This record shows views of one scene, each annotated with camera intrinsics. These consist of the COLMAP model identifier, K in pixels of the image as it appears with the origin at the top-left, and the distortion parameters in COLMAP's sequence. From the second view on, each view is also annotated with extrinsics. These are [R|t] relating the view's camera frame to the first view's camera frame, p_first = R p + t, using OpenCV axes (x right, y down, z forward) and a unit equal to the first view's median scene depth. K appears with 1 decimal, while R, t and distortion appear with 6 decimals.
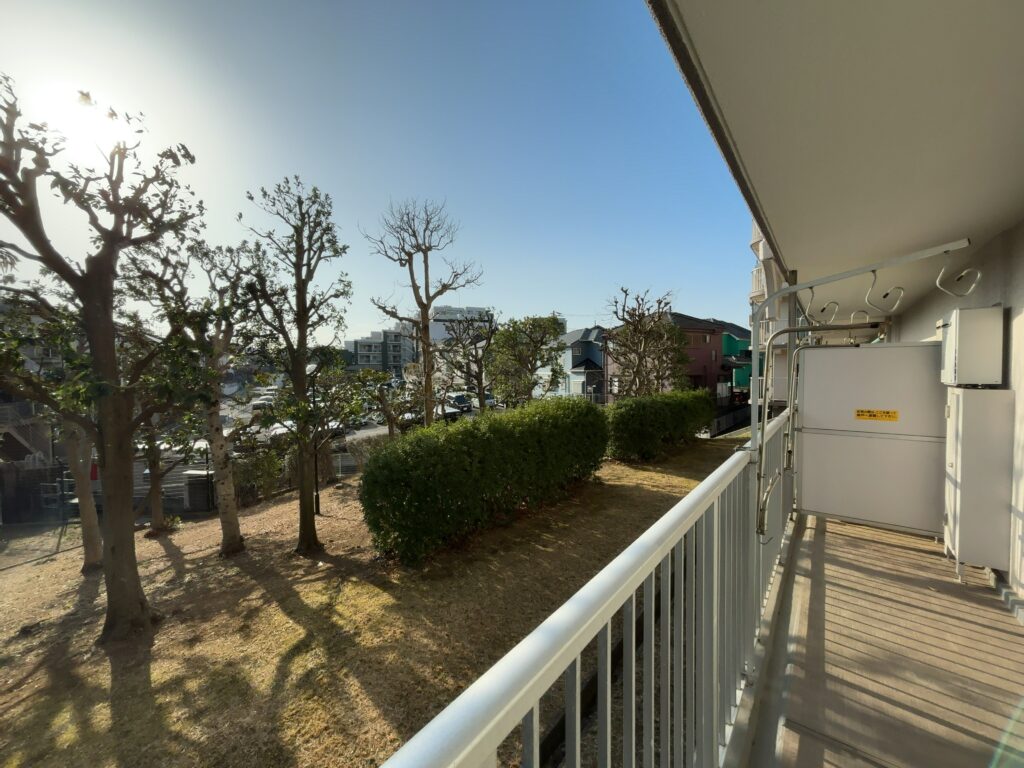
lens RADIAL K [[408.8, 0, 511.0], [0, 408.8, 385.0], [0, 0, 1]] dist [-0.003195, 0.000486]
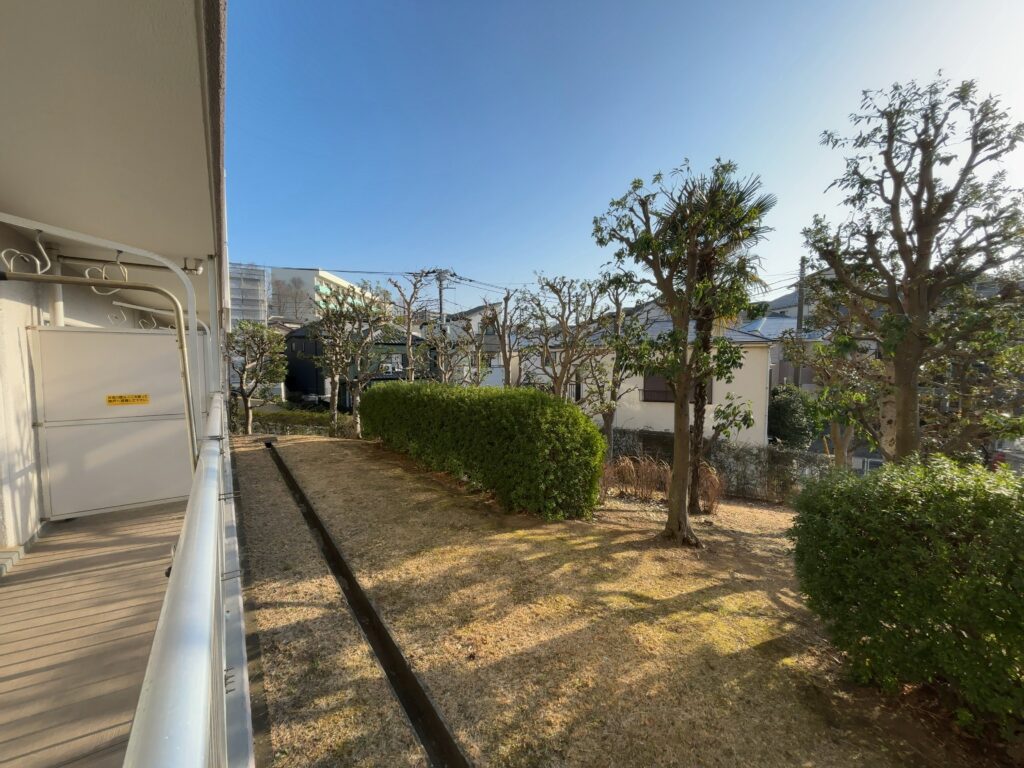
lens RADIAL K [[408.8, 0, 509.6], [0, 408.8, 388.5], [0, 0, 1]] dist [-0.003195, 0.000486]
pose [[-0.289845, 0.074075, -0.954203, 0.309770], [-0.036209, 0.995438, 0.088274, -0.005969], [0.956389, 0.060137, -0.285840, 0.484472]]
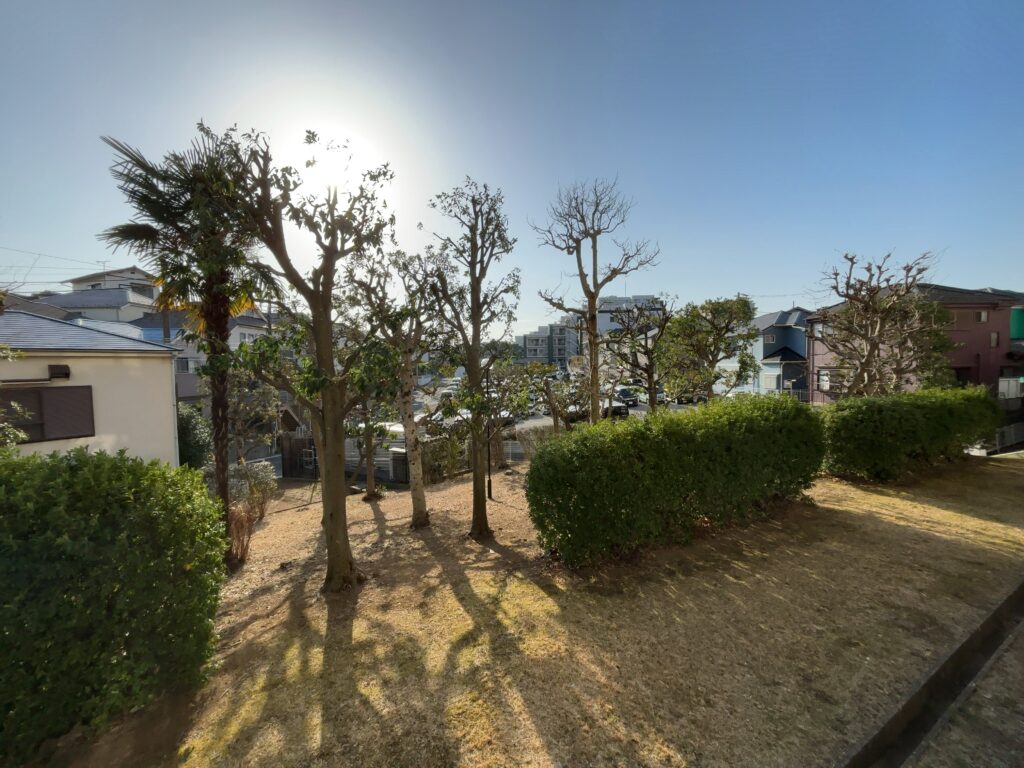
lens RADIAL K [[408.8, 0, 510.8], [0, 408.8, 387.3], [0, 0, 1]] dist [-0.003195, 0.000486]
pose [[0.922705, 0.016237, -0.385164, -0.021046], [-0.007088, 0.999658, 0.025159, -0.003046], [0.385440, -0.020485, 0.922505, 0.061950]]
